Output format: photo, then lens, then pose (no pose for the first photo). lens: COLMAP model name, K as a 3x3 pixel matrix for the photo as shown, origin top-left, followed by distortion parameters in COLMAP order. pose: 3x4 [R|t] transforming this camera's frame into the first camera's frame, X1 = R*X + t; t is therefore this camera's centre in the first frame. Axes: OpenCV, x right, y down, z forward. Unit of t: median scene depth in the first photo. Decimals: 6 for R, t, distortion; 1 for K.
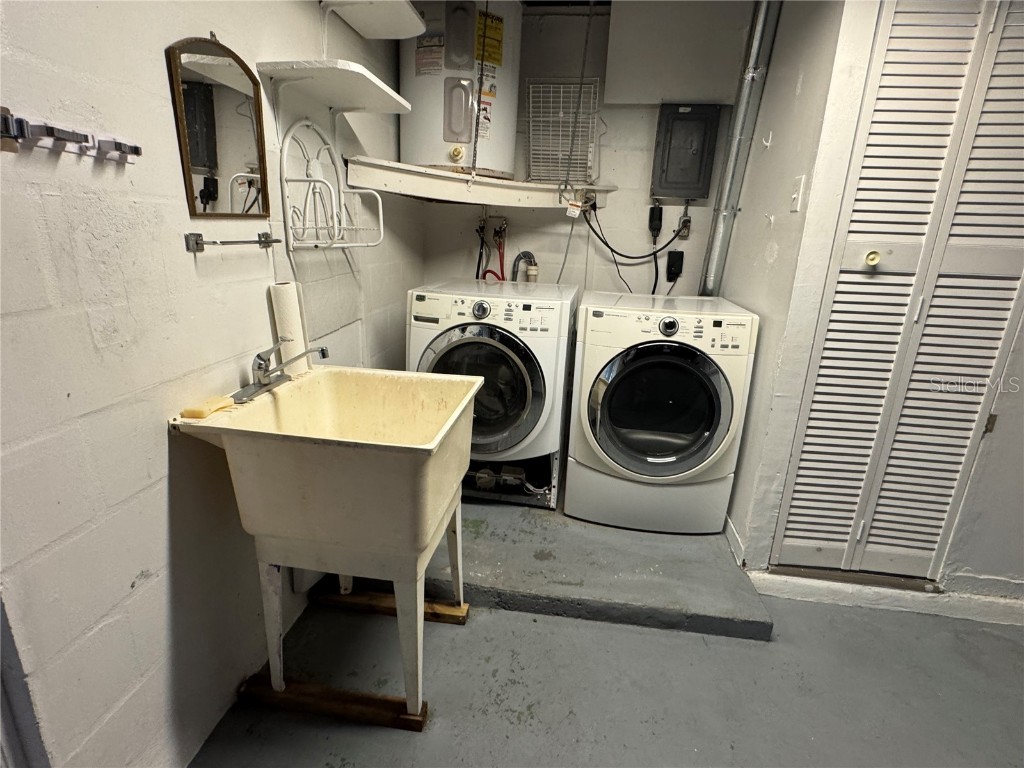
lens RADIAL K [[511.4, 0, 514.8], [0, 511.4, 379.1], [0, 0, 1]] dist [-0.003187, -0.000148]
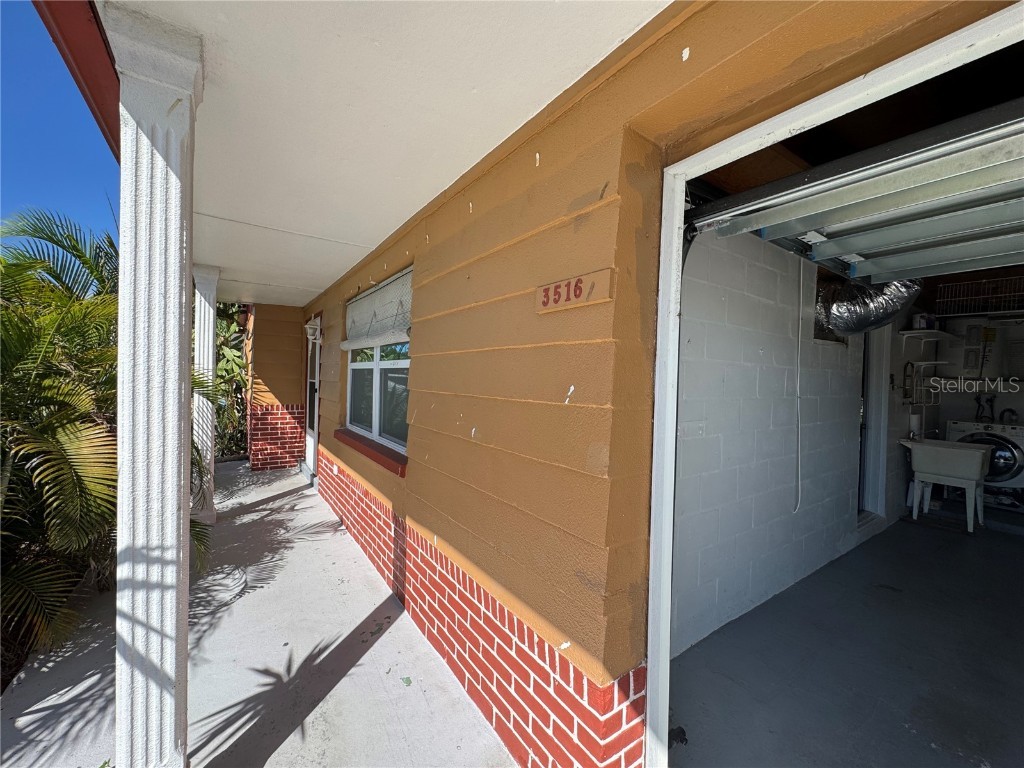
lens RADIAL K [[408.4, 0, 512.3], [0, 408.4, 382.2], [0, 0, 1]] dist [-0.002663, 0.000418]
pose [[0.664926, -0.015054, -0.746758, -0.101207], [-0.206137, 0.957267, -0.202846, 0.486649], [0.717900, 0.288812, 0.633409, -1.865300]]
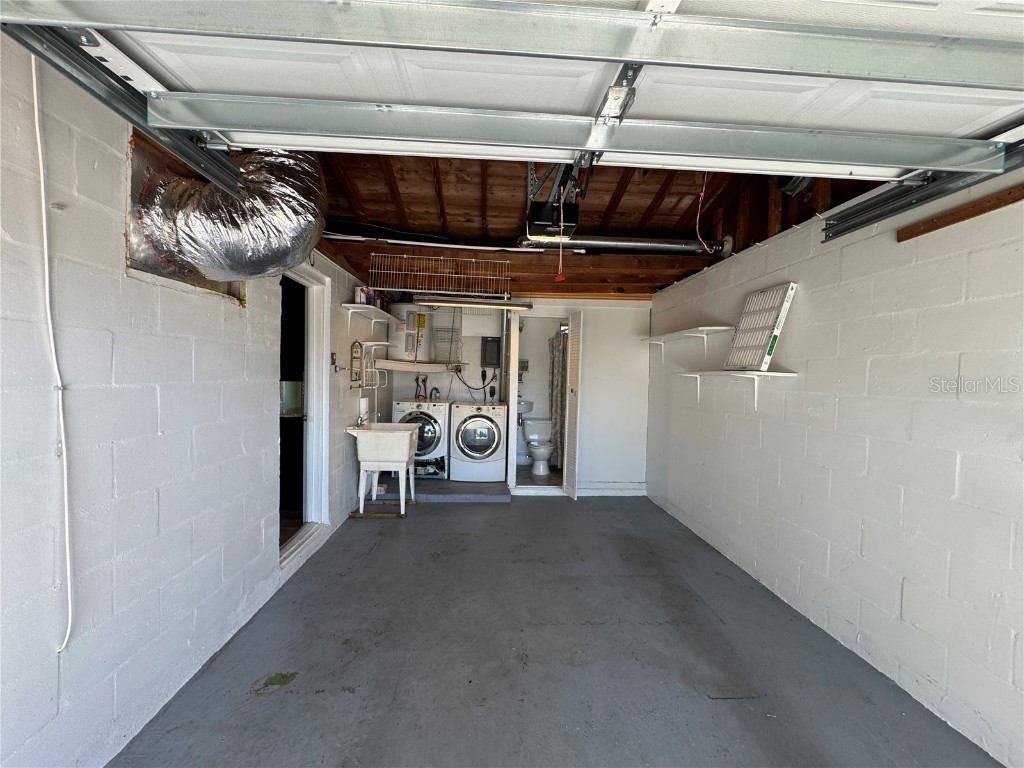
lens RADIAL K [[408.4, 0, 506.2], [0, 408.4, 389.5], [0, 0, 1]] dist [-0.002663, 0.000418]
pose [[0.985239, -0.026065, 0.169191, 0.030749], [0.065311, 0.970816, -0.230761, 0.282495], [-0.158238, 0.238404, 0.958188, -1.117542]]
